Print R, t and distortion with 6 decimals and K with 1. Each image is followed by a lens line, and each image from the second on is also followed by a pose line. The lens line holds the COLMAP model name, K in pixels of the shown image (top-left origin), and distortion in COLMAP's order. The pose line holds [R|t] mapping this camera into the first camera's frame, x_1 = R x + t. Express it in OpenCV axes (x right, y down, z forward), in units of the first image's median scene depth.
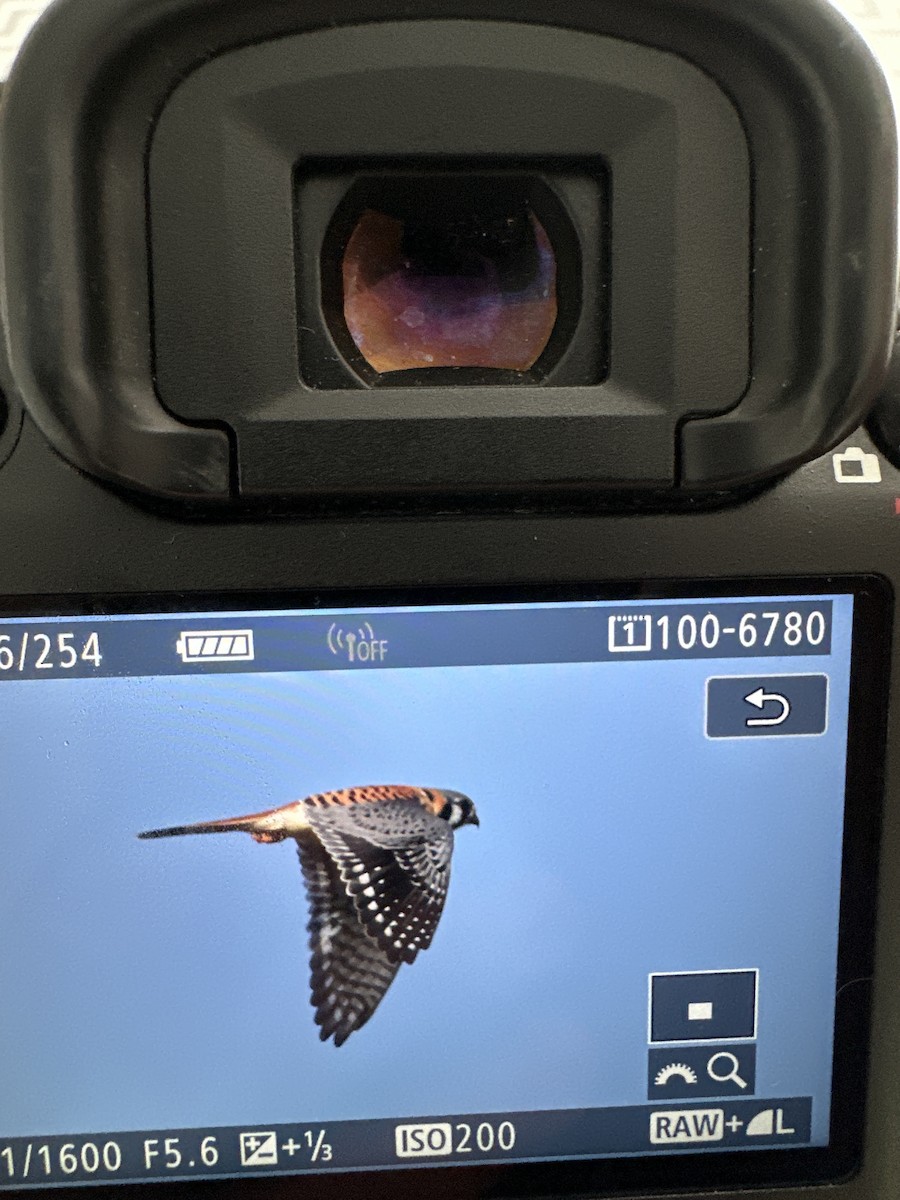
lens RADIAL K [[895.4, 0, 455.8], [0, 895.4, 602.9], [0, 0, 1]] dist [-0.014938, 0.006658]
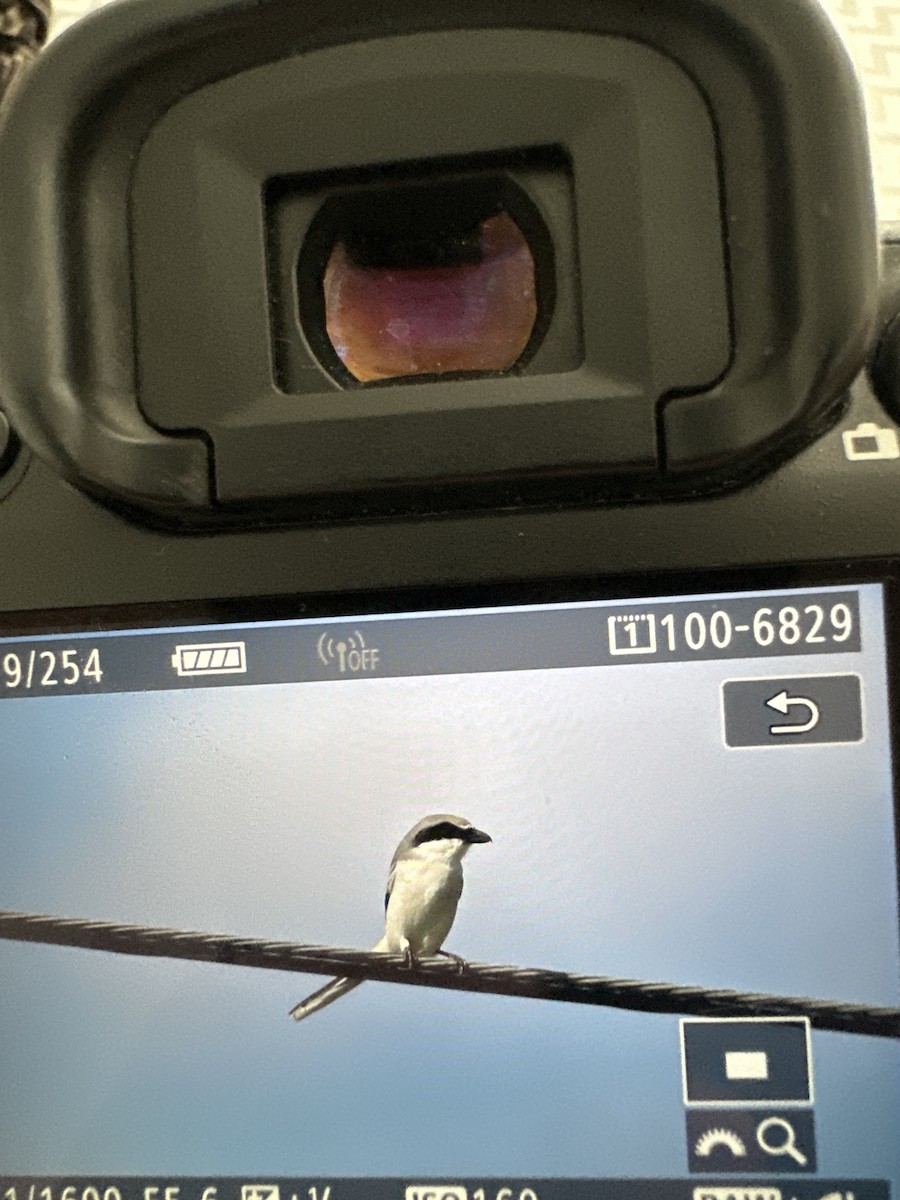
lens RADIAL K [[895.4, 0, 450.4], [0, 895.4, 599.7], [0, 0, 1]] dist [-0.014938, 0.006658]
pose [[0.988798, -0.039163, -0.144030, 0.141838], [0.022793, 0.993266, -0.113594, 0.099512], [0.147509, 0.109039, 0.983032, 0.046854]]
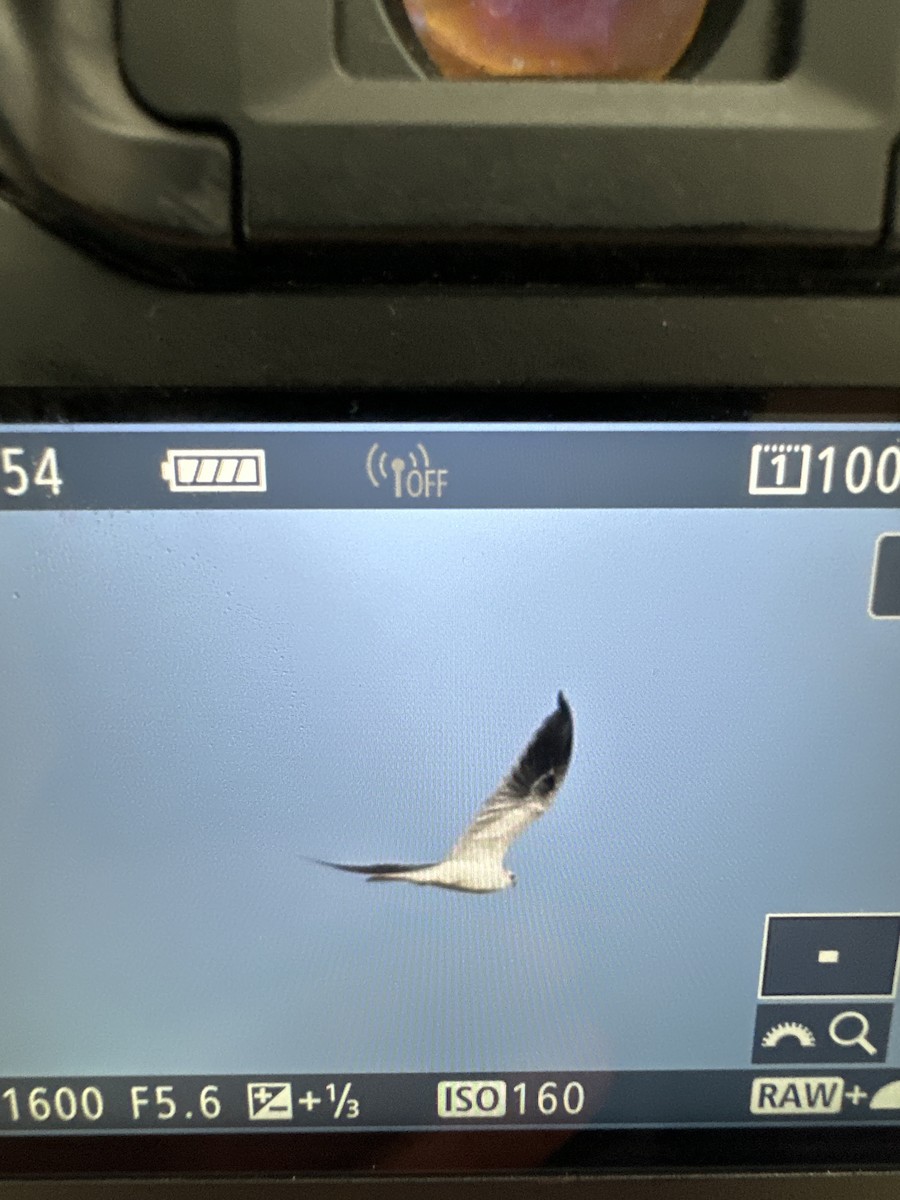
lens RADIAL K [[895.4, 0, 447.7], [0, 895.4, 605.7], [0, 0, 1]] dist [-0.014938, 0.006658]
pose [[0.999242, 0.028781, -0.026218, -0.053239], [-0.025759, 0.993697, 0.109098, 0.071420], [0.029193, -0.108340, 0.993685, 0.256141]]
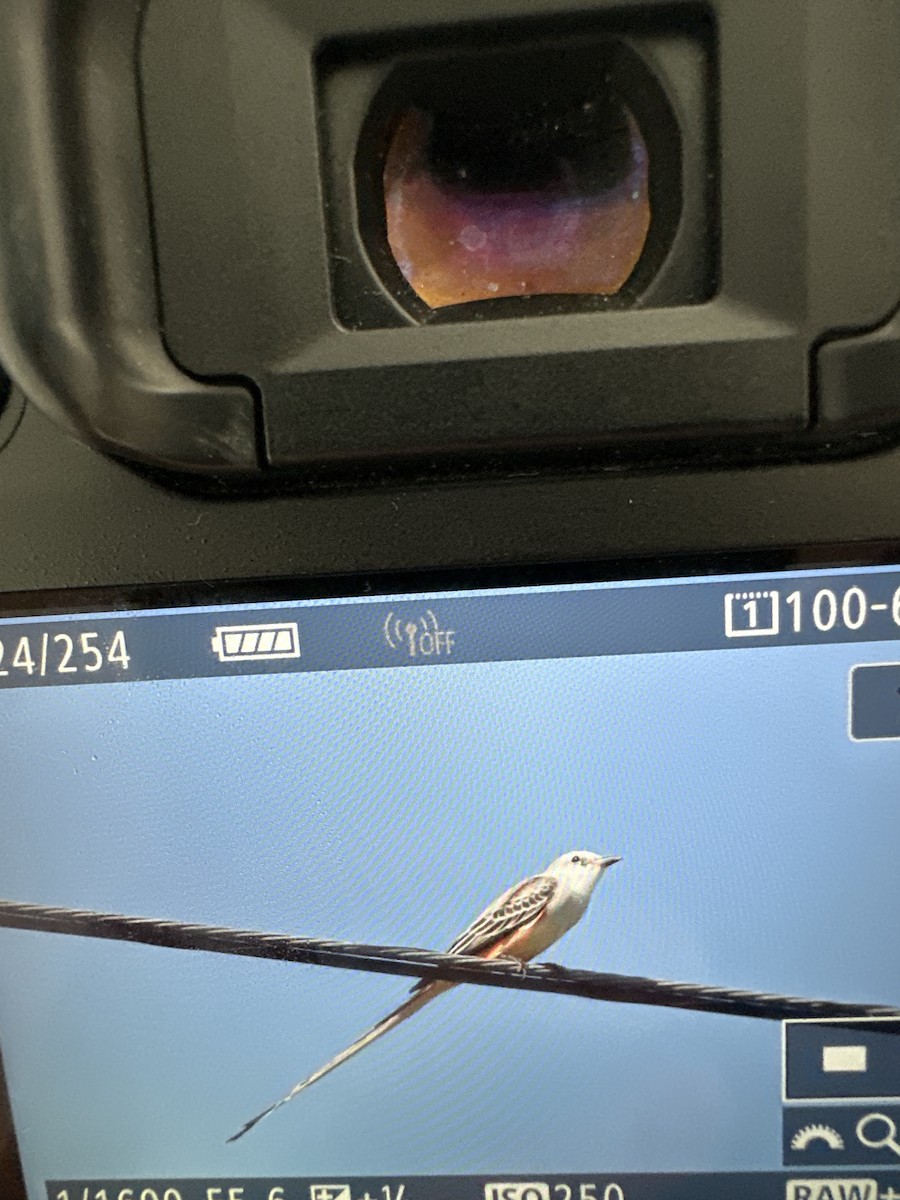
lens RADIAL K [[895.4, 0, 448.9], [0, 895.4, 603.5], [0, 0, 1]] dist [-0.014938, 0.006658]
pose [[0.993038, -0.028737, -0.114232, 0.014714], [0.033125, 0.998777, 0.036699, -0.014301], [0.113038, -0.040227, 0.992776, 0.164529]]
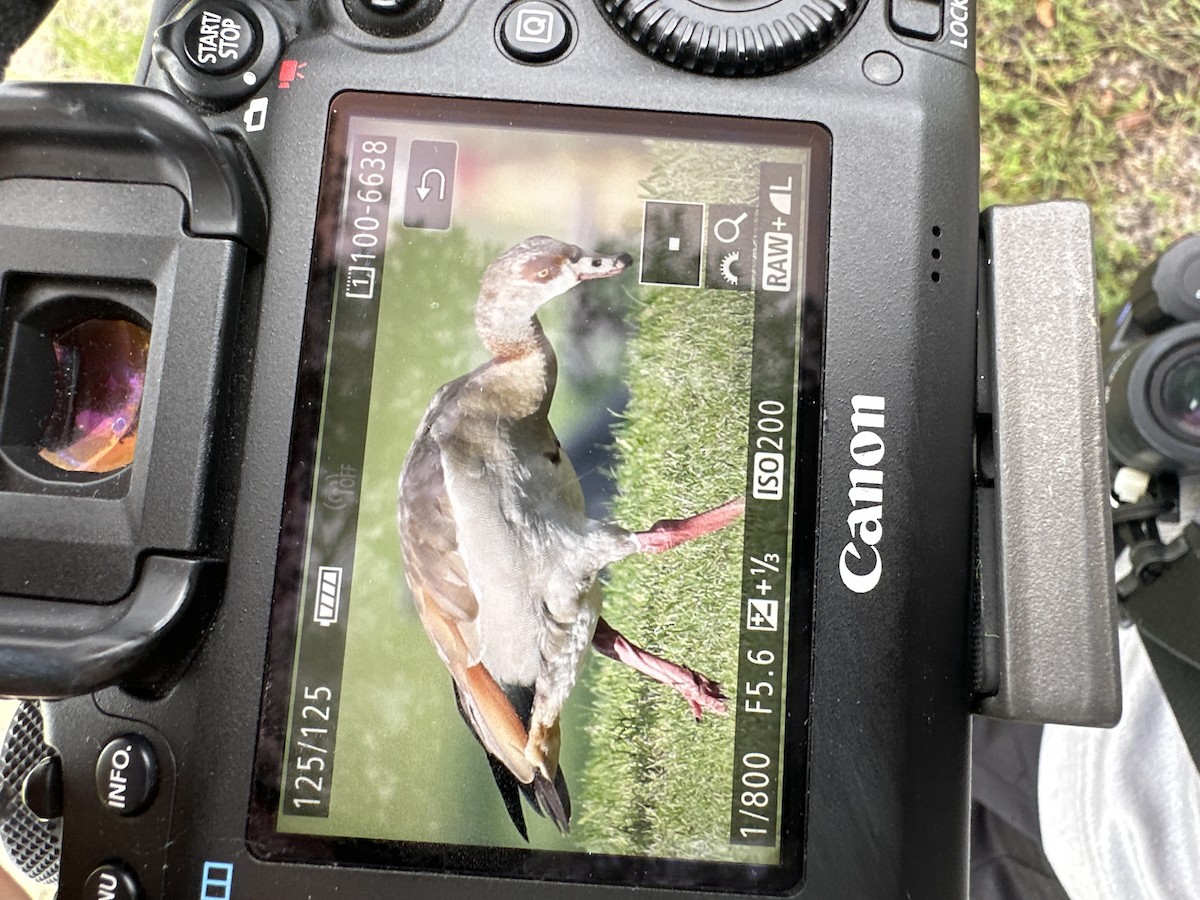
lens RADIAL K [[895.4, 0, 586.9], [0, 895.4, 453.8], [0, 0, 1]] dist [-0.014938, 0.006658]
pose [[0.087845, -0.992307, 0.087238, -0.141837], [0.986863, 0.074772, -0.143216, 0.570274], [0.135591, 0.098673, 0.985839, -0.231690]]
